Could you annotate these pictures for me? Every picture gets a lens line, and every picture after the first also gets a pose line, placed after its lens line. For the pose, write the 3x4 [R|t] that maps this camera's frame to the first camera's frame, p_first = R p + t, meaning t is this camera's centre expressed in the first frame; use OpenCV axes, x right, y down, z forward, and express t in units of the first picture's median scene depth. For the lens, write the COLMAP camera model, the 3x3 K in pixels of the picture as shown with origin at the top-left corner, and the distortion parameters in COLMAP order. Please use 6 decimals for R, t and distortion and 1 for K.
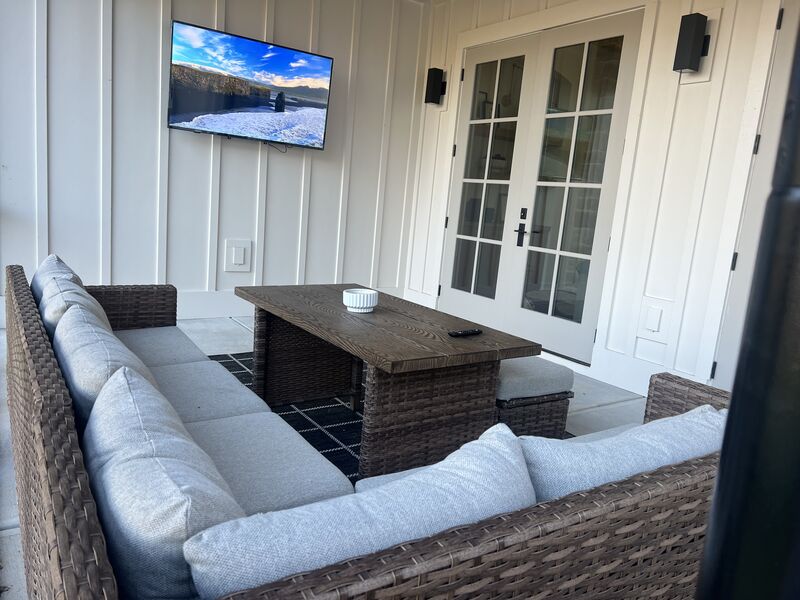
lens RADIAL K [[607.4, 0, 398.7], [0, 607.4, 297.6], [0, 0, 1]] dist [0.034839, -0.004749]
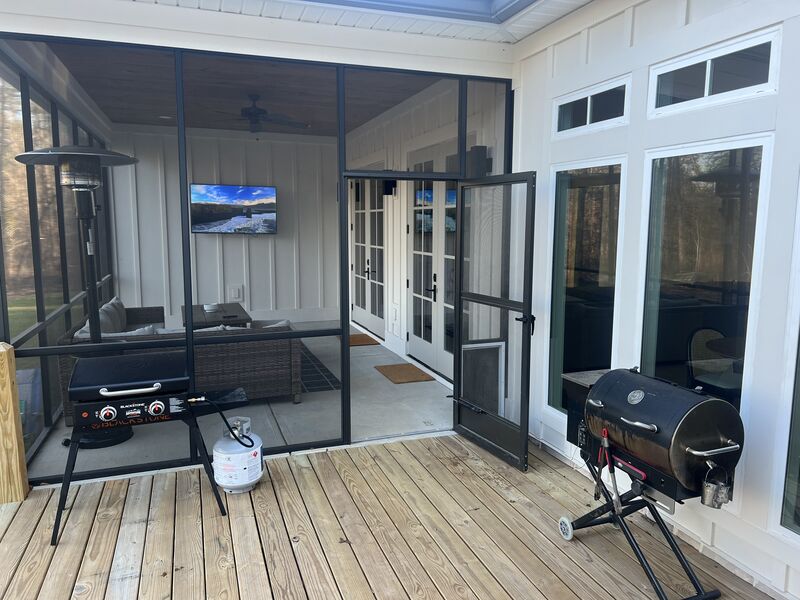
lens RADIAL K [[607.4, 0, 400.6], [0, 607.4, 301.8], [0, 0, 1]] dist [0.034839, -0.004749]
pose [[0.961388, -0.048114, -0.270958, 0.784886], [0.033943, 0.997811, -0.056746, 0.086186], [0.273095, 0.045358, 0.960917, -0.715166]]
